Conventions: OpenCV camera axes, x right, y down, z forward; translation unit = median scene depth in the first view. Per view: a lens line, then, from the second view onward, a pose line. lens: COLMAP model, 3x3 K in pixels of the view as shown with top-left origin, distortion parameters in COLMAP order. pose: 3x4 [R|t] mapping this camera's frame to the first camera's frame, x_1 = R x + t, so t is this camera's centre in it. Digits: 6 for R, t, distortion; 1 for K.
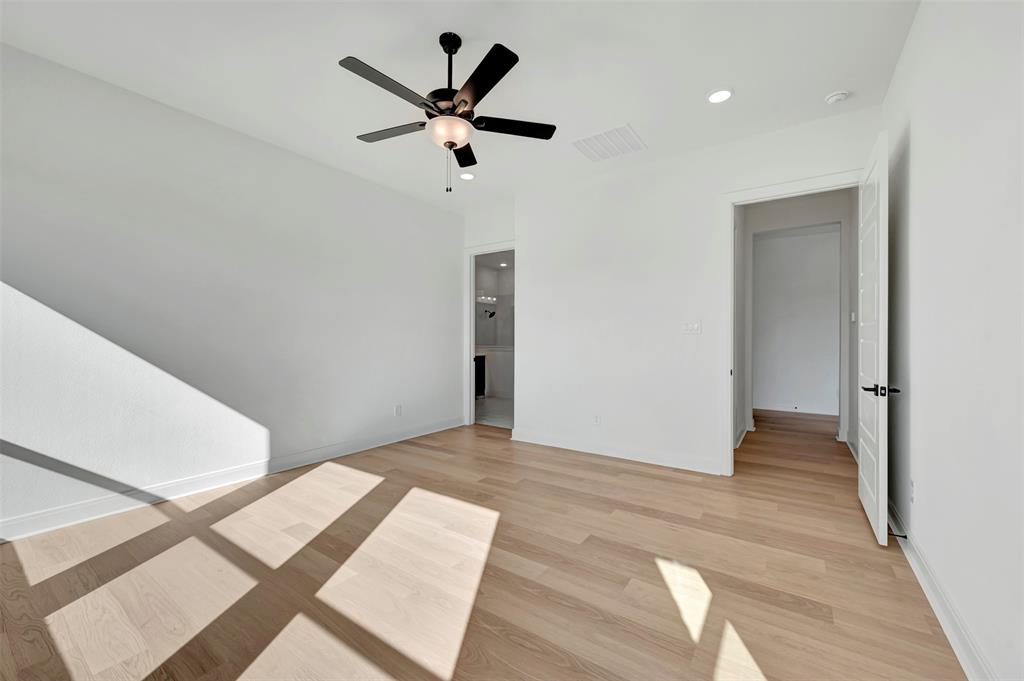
lens RADIAL K [[405.5, 0, 514.5], [0, 405.5, 345.6], [0, 0, 1]] dist [0.001075, -0.000047]
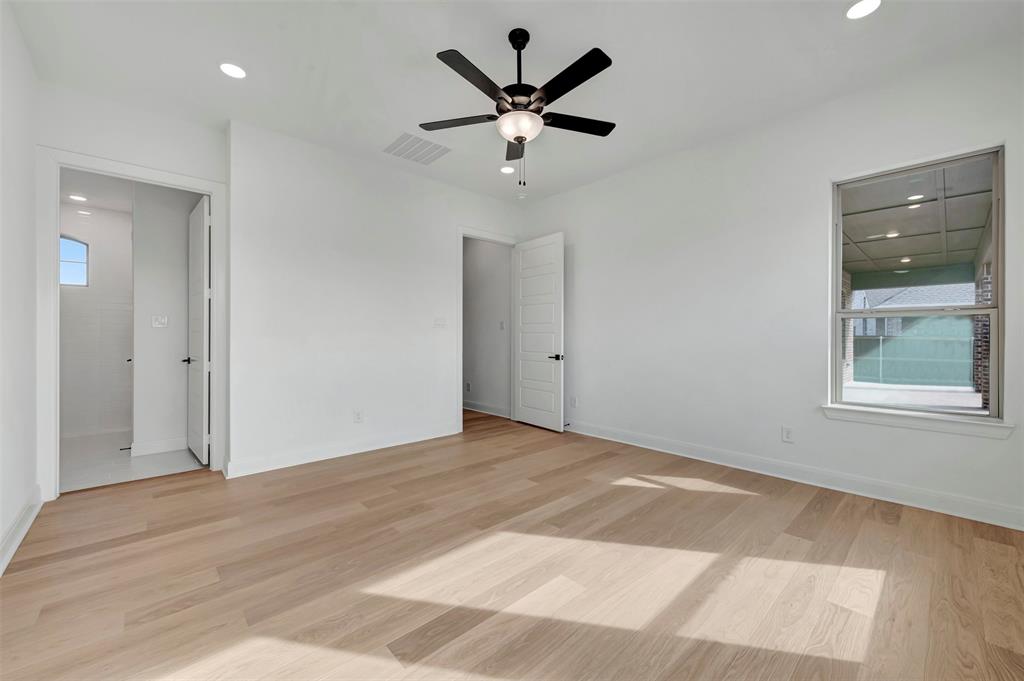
lens RADIAL K [[406.2, 0, 516.6], [0, 406.2, 342.3], [0, 0, 1]] dist [0.000178, 0.000135]
pose [[0.209064, -0.014211, 0.977799, -0.969961], [0.016483, 0.999804, 0.011006, 0.007632], [-0.977763, 0.013816, 0.209257, 0.659874]]
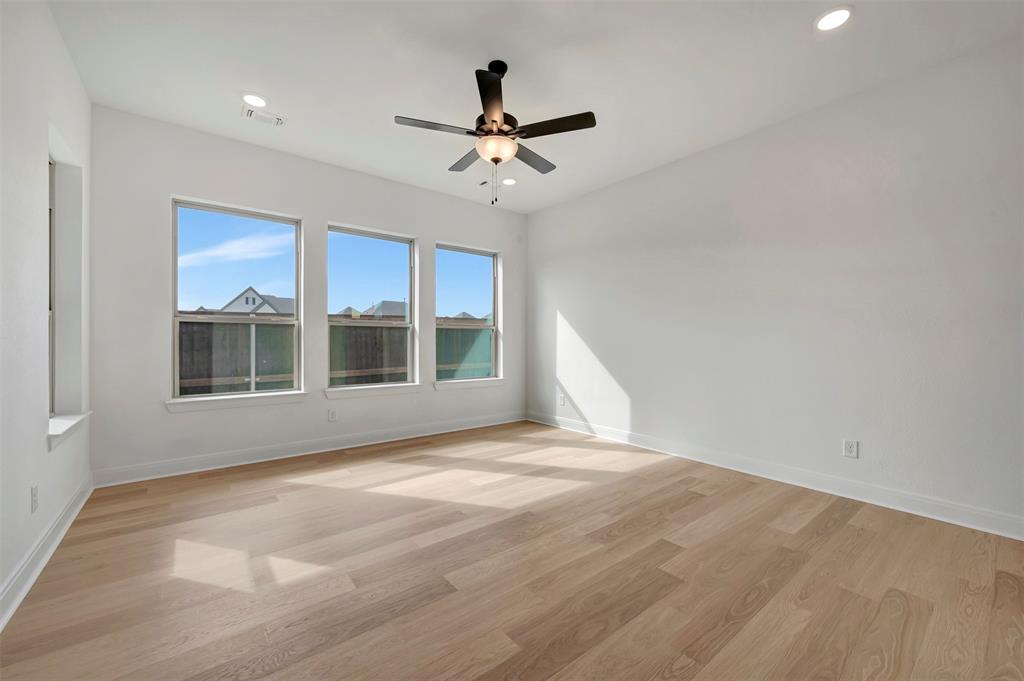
lens RADIAL K [[405.8, 0, 515.7], [0, 405.8, 338.1], [0, 0, 1]] dist [-0.000140, -0.000096]
pose [[-0.283455, -0.003391, -0.958980, 0.764182], [-0.019980, 0.999798, 0.002370, 0.000807], [0.958777, 0.019832, -0.283465, 1.144805]]
